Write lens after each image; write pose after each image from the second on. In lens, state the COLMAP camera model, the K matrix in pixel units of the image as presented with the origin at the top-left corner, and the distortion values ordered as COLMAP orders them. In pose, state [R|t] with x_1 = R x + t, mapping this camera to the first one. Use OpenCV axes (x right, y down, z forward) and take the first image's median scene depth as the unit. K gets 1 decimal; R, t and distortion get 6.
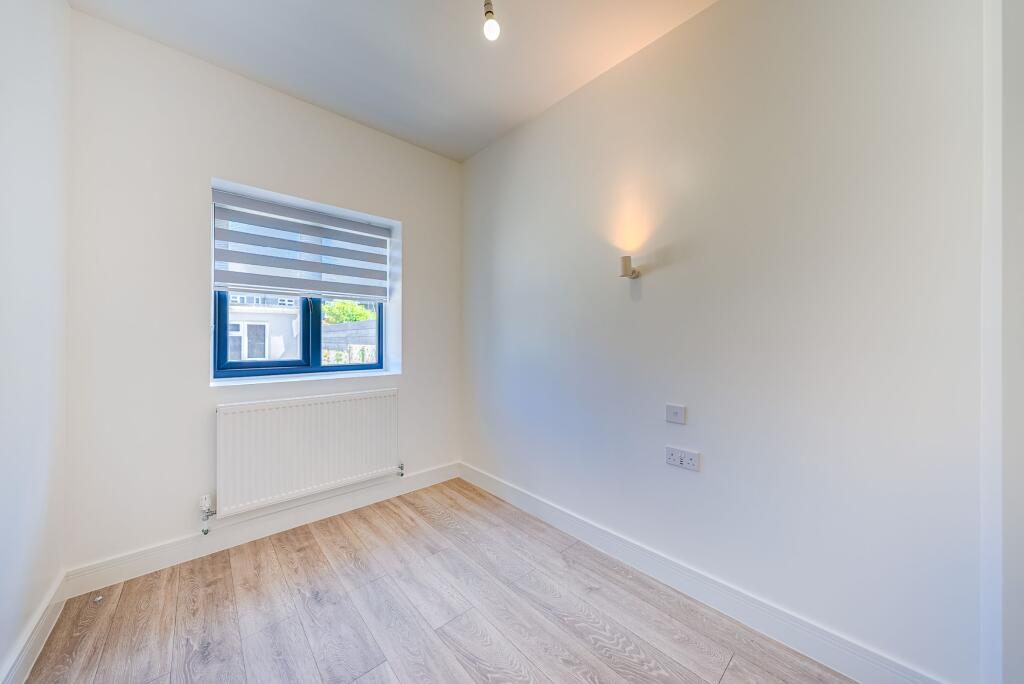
lens RADIAL K [[343.0, 0, 510.4], [0, 343.0, 343.5], [0, 0, 1]] dist [0.000155, 0.000027]
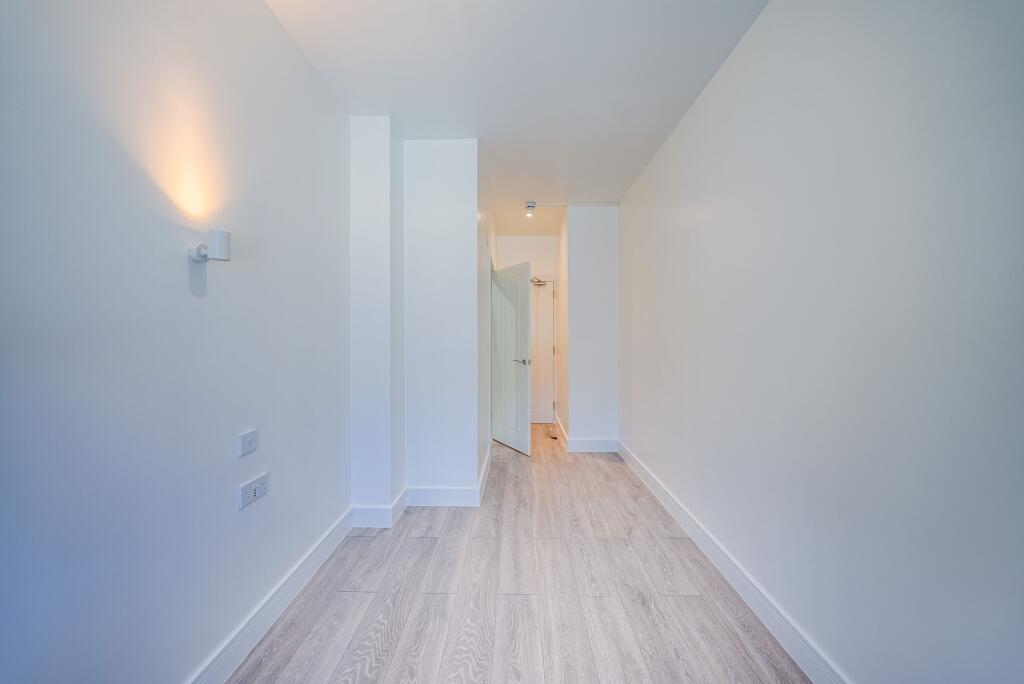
lens RADIAL K [[343.0, 0, 510.4], [0, 343.0, 343.5], [0, 0, 1]] dist [0.000155, 0.000027]
pose [[-0.734100, -0.014243, 0.678892, -0.463383], [-0.003259, 0.999842, 0.017453, -0.044452], [-0.679034, 0.010599, -0.734030, 0.984564]]
